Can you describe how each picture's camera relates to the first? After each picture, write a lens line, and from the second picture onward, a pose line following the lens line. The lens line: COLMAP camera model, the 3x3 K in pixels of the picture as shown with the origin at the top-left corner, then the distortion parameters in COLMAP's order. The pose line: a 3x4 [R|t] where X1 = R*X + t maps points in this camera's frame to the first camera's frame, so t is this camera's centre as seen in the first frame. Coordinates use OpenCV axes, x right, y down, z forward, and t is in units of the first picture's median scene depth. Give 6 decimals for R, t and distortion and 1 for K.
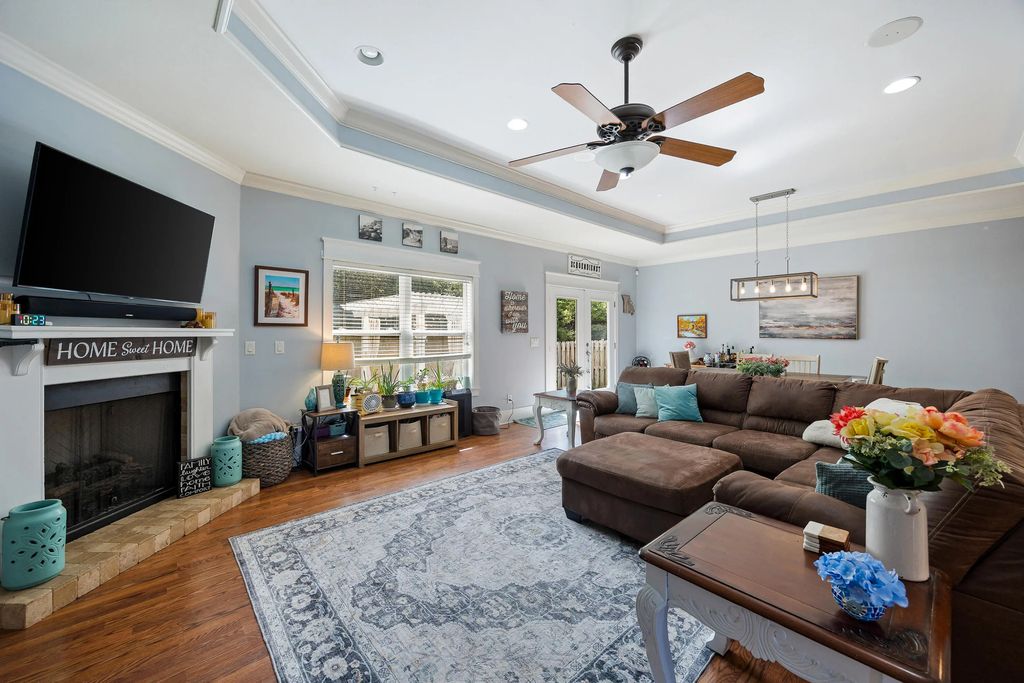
lens RADIAL K [[400.2, 0, 516.9], [0, 400.2, 336.5], [0, 0, 1]] dist [-0.000718, 0.000152]
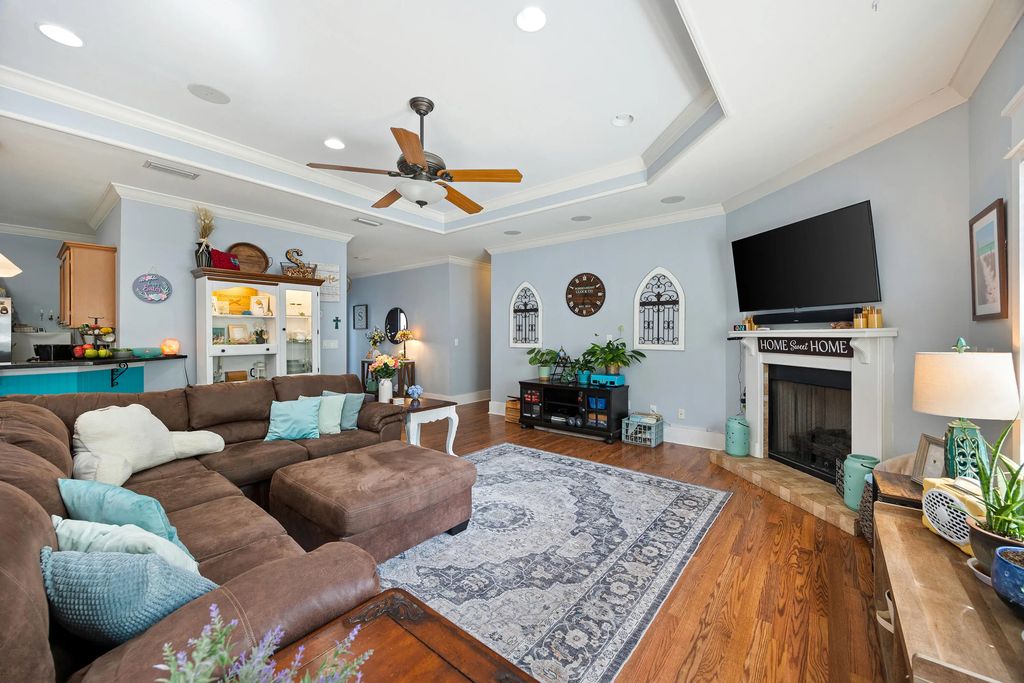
lens RADIAL K [[400.2, 0, 516.9], [0, 400.2, 336.5], [0, 0, 1]] dist [-0.000718, 0.000152]
pose [[-0.987781, 0.002790, -0.155826, 0.152034], [0.001333, 0.999954, 0.009453, -0.012372], [0.155846, 0.009130, -0.987739, 1.932541]]
